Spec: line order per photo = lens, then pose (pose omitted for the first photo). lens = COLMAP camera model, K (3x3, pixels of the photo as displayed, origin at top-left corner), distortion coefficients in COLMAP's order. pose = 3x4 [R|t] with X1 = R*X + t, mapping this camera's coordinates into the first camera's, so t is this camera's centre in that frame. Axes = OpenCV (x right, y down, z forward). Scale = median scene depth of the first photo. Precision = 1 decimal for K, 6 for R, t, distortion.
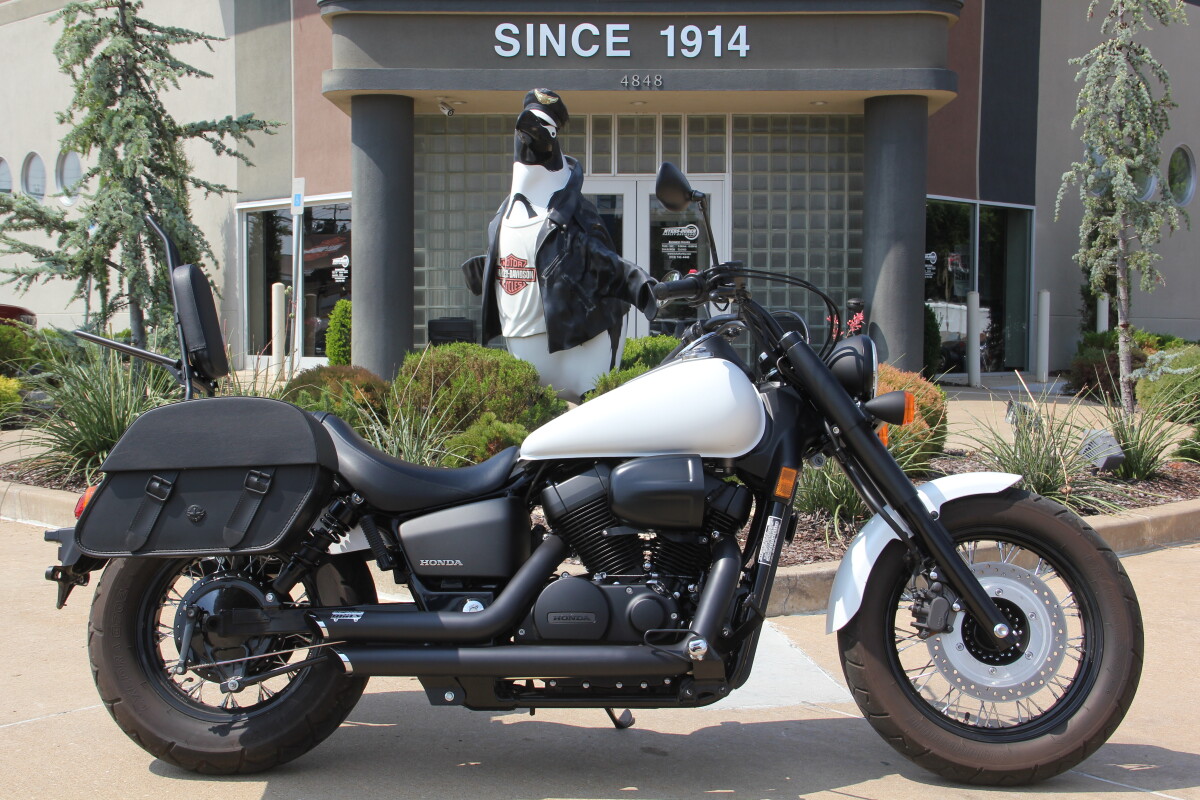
lens RADIAL K [[1509.2, 0, 595.8], [0, 1509.2, 411.8], [0, 0, 1]] dist [-0.004280, 0.459016]
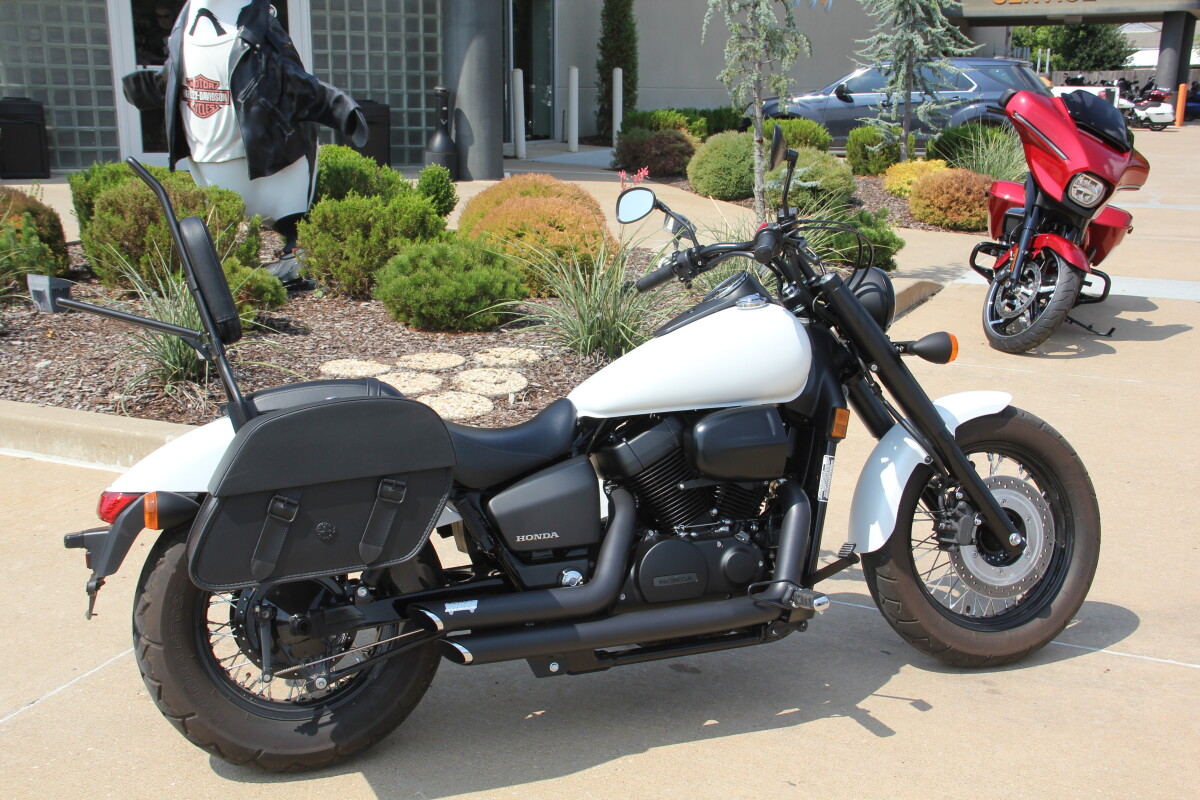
lens RADIAL K [[1368.0, 0, 594.8], [0, 1368.0, 419.0], [0, 0, 1]] dist [-0.038974, 0.331763]
pose [[0.932815, -0.083666, 0.350507, -0.341273], [0.014095, 0.980400, 0.196511, -0.135224], [-0.360079, -0.178368, 0.915712, 0.179875]]
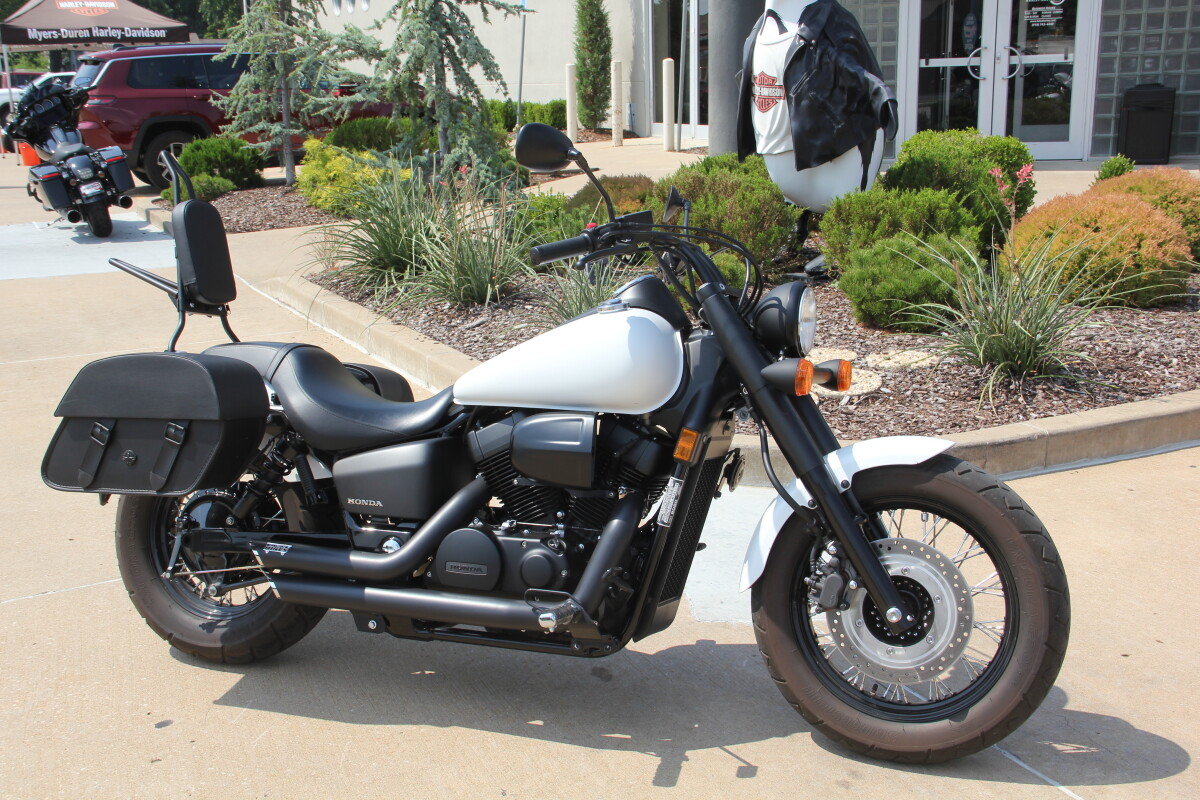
lens RADIAL K [[1368.0, 0, 594.8], [0, 1368.0, 419.0], [0, 0, 1]] dist [-0.038974, 0.331763]
pose [[0.948128, 0.050285, -0.313887, 0.322053], [0.012578, 0.980702, 0.195104, -0.131711], [0.317641, -0.188932, 0.929198, 0.157278]]
